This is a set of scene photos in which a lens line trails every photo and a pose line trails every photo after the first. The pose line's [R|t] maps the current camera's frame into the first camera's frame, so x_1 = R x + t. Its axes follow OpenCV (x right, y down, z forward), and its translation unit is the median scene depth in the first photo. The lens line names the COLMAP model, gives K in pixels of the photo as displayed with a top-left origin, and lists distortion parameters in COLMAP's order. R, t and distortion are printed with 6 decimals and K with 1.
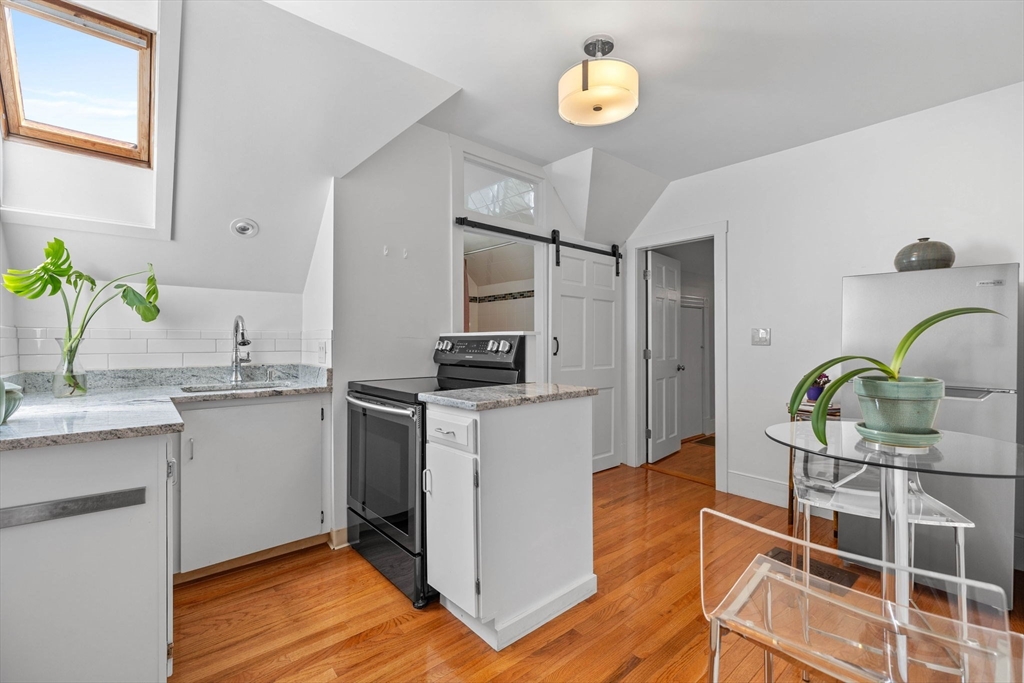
lens RADIAL K [[448.2, 0, 550.9], [0, 448.2, 340.3], [0, 0, 1]] dist [0.000618, 0.000283]
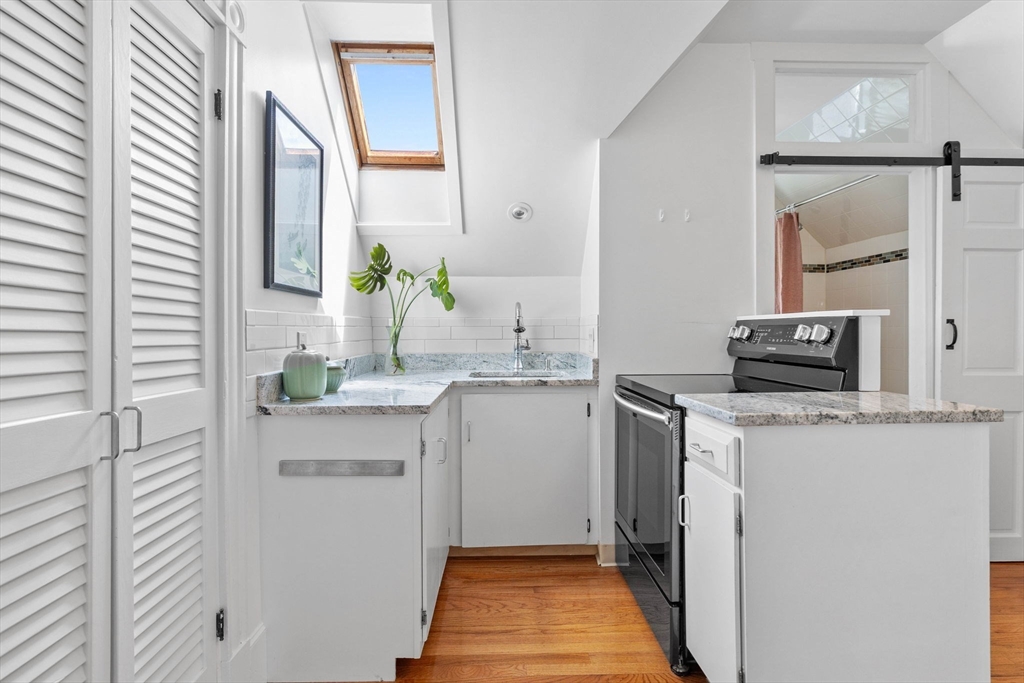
lens RADIAL K [[542.6, 0, 512.0], [0, 542.6, 332.4], [0, 0, 1]] dist [0.000473, 0.000082]
pose [[0.747767, -0.000775, -0.663961, 0.098021], [0.006561, 0.999959, 0.006221, 0.004129], [0.663929, -0.009008, 0.747741, 0.107018]]
